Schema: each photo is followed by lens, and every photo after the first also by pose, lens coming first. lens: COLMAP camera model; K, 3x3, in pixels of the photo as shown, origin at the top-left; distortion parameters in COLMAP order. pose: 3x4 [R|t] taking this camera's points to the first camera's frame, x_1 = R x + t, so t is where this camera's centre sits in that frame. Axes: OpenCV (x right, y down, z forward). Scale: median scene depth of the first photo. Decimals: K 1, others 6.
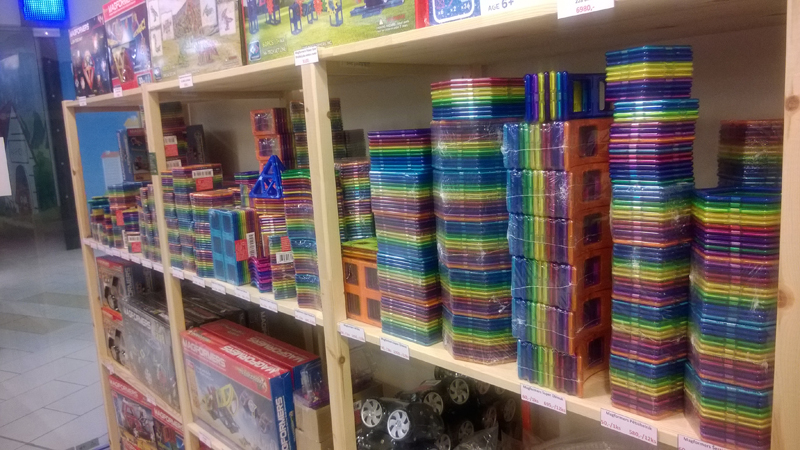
lens RADIAL K [[614.3, 0, 401.1], [0, 614.3, 223.1], [0, 0, 1]] dist [0.015419, -0.014770]
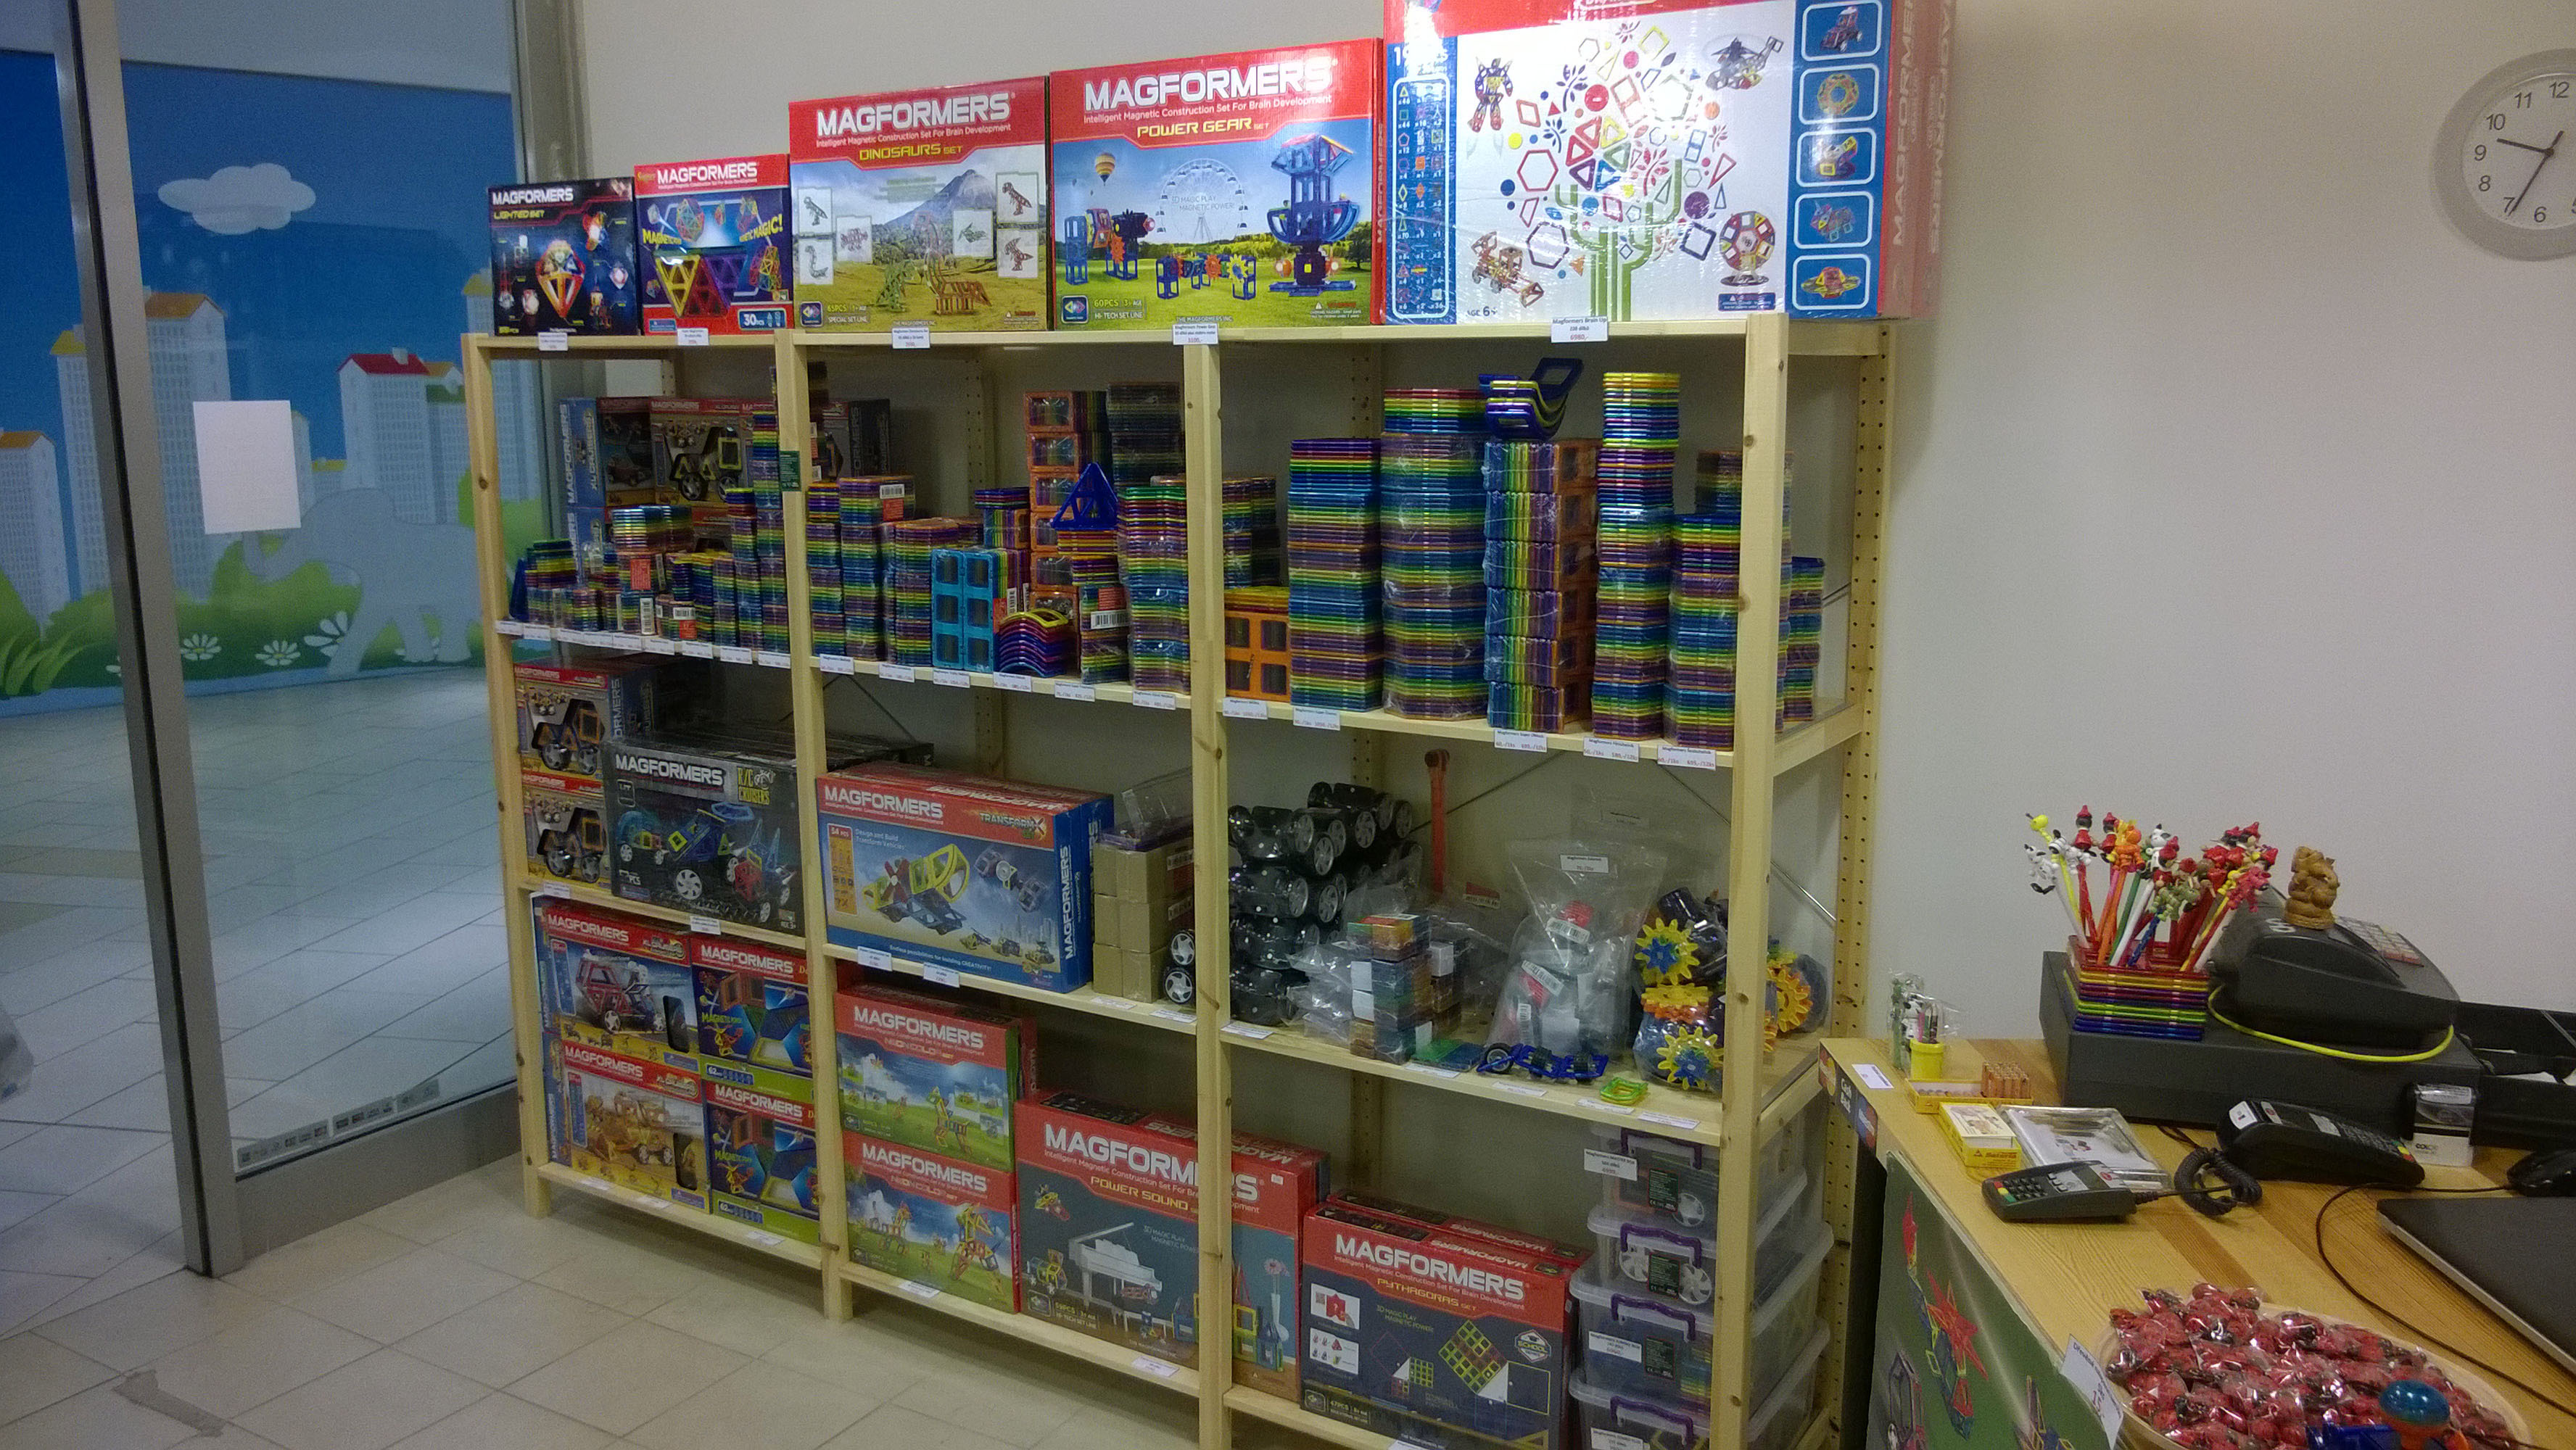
lens RADIAL K [[1977.7, 0, 1286.4], [0, 1977.7, 727.1], [0, 0, 1]] dist [0.015419, -0.014770]
pose [[0.964455, 0.006109, 0.264176, -0.760635], [-0.008532, 0.999931, 0.008025, 0.207176], [-0.264109, -0.009994, 0.964441, -1.509675]]
